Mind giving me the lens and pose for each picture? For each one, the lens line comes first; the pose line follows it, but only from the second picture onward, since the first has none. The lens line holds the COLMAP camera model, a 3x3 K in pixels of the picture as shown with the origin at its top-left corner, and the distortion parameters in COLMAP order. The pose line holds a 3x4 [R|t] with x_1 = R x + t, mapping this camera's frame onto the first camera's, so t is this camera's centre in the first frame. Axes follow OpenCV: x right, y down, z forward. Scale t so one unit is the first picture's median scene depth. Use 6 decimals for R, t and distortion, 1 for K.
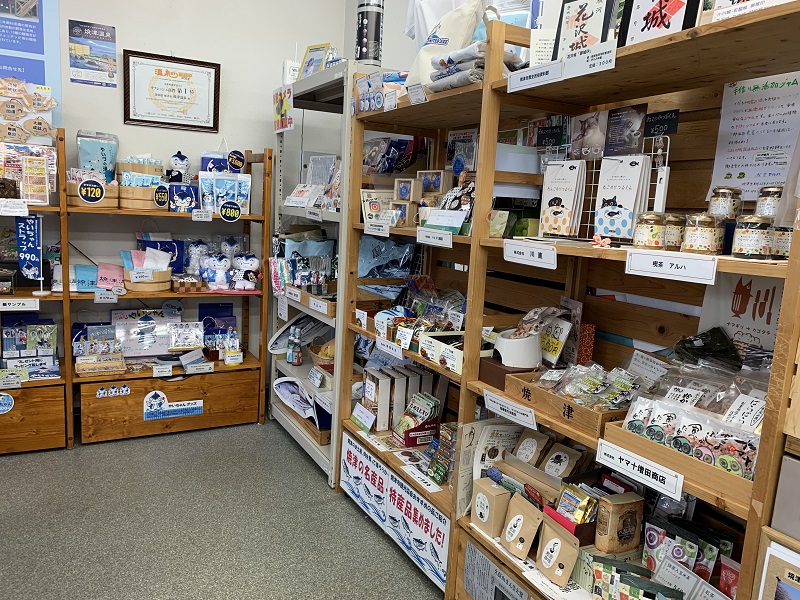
lens RADIAL K [[621.8, 0, 400.0], [0, 621.8, 300.0], [0, 0, 1]] dist [0.006888, 0.003812]
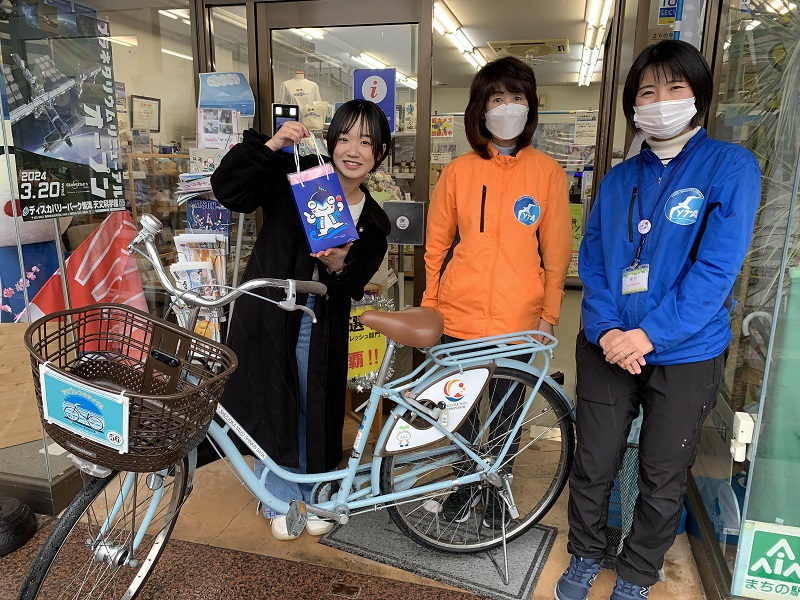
lens RADIAL K [[617.6, 0, 400.0], [0, 617.6, 300.0], [0, 0, 1]] dist [-0.006502, -0.008548]
pose [[0.683794, -0.211828, 0.698251, -1.385163], [0.140025, 0.977243, 0.159339, 0.055471], [-0.716113, -0.011182, 0.697895, -1.038598]]
